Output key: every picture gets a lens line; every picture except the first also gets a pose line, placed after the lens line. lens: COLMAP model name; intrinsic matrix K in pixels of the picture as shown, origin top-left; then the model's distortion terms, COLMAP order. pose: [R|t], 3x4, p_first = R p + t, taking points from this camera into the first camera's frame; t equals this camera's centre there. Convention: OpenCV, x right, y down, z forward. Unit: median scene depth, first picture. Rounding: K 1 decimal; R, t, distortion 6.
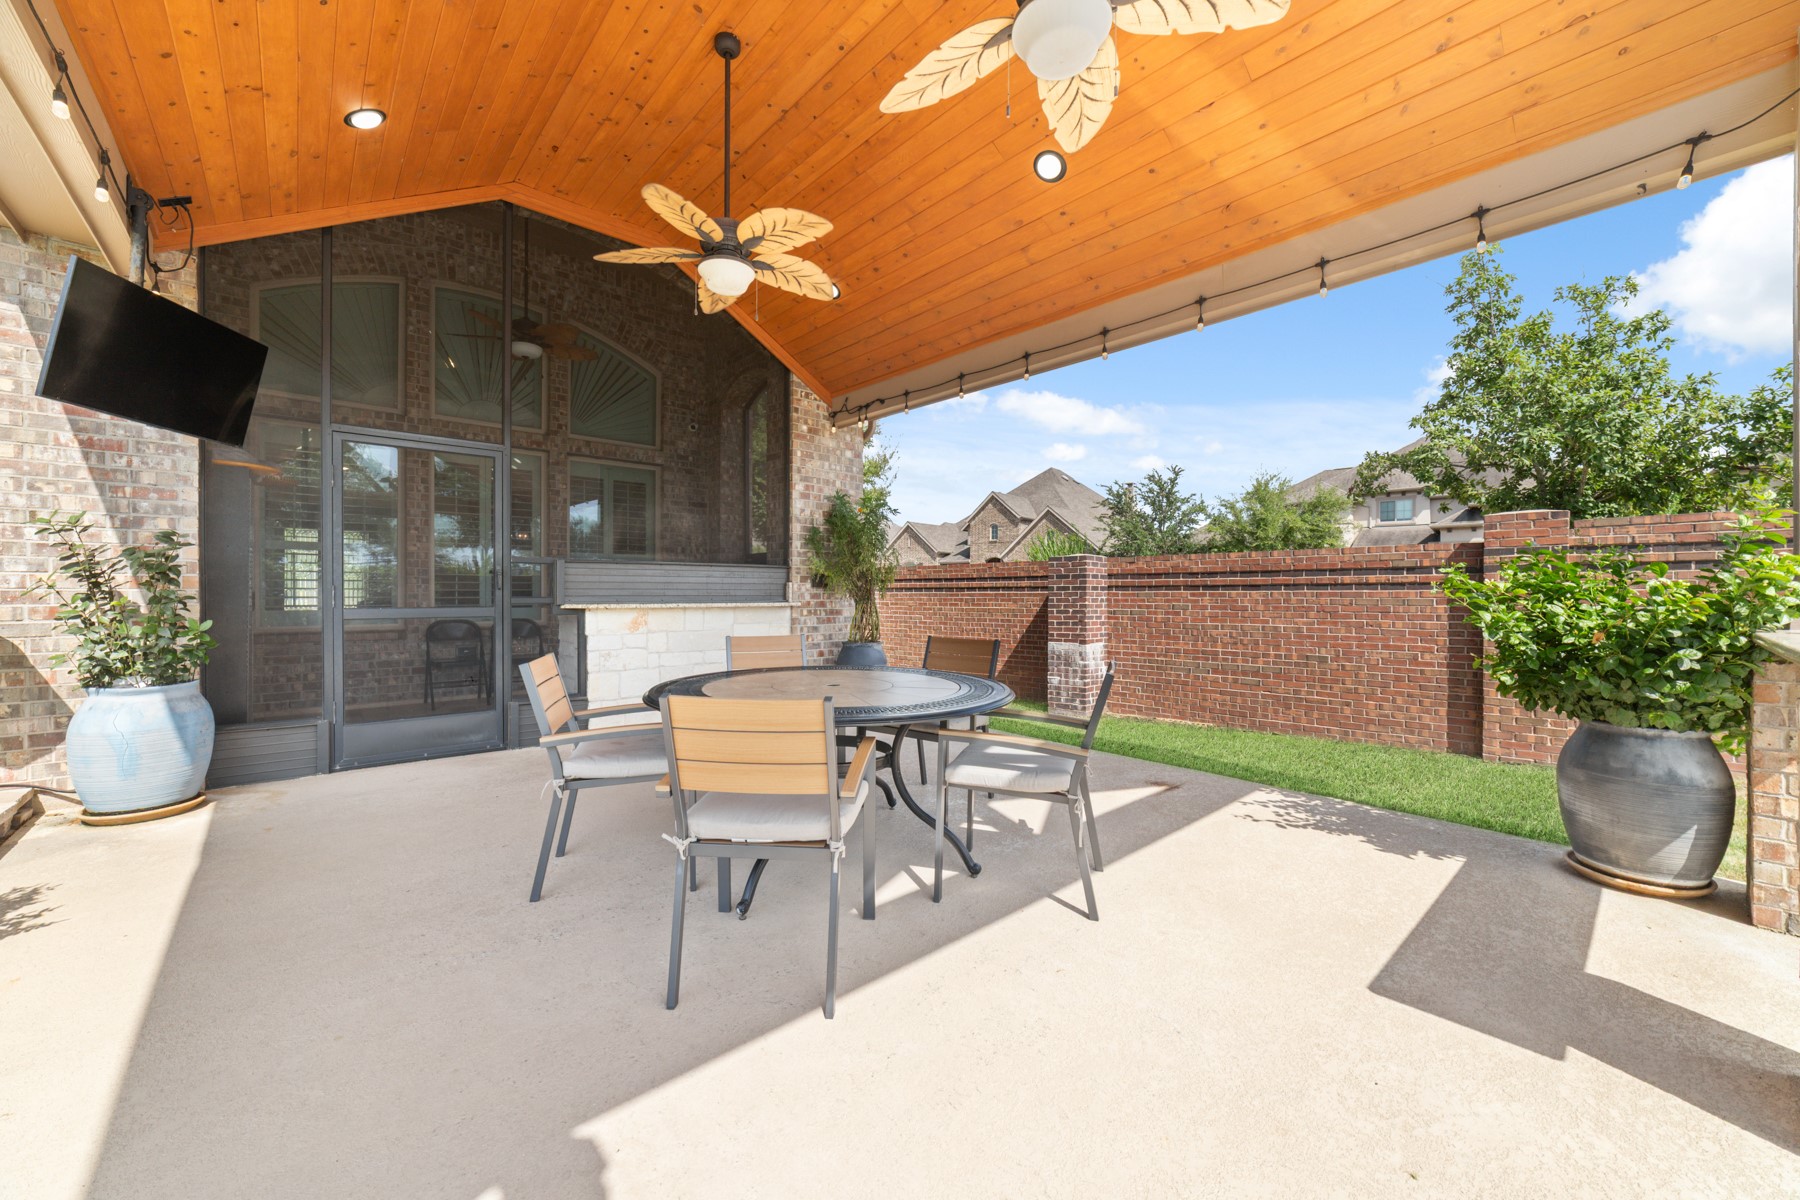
lens RADIAL K [[693.4, 0, 902.3], [0, 693.4, 598.1], [0, 0, 1]] dist [-0.010800, 0.002409]
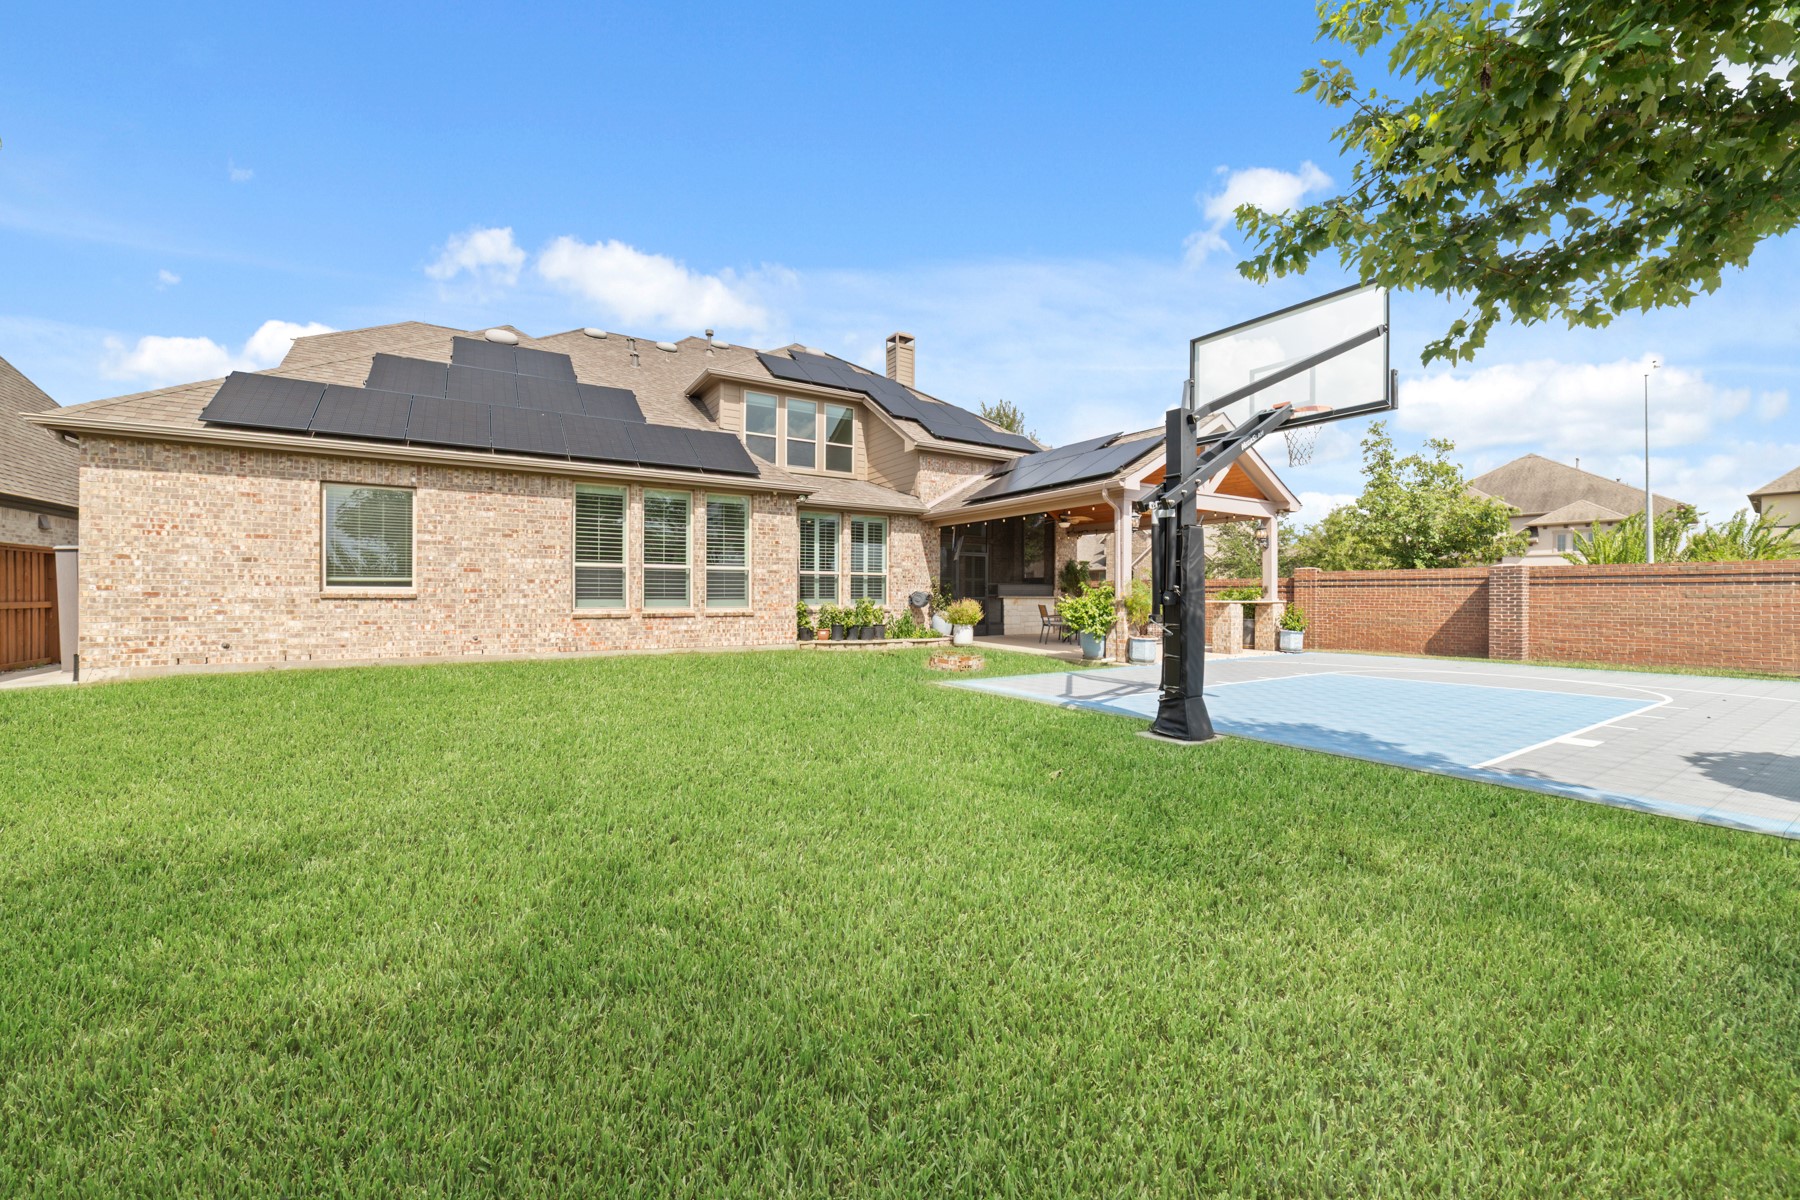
lens RADIAL K [[696.7, 0, 900.9], [0, 696.7, 595.0], [0, 0, 1]] dist [-0.008801, 0.002372]
pose [[0.983469, 0.005494, -0.180995, -0.255849], [-0.006163, 0.999976, -0.003135, 0.011238], [0.180974, 0.004199, 0.983479, -1.963742]]
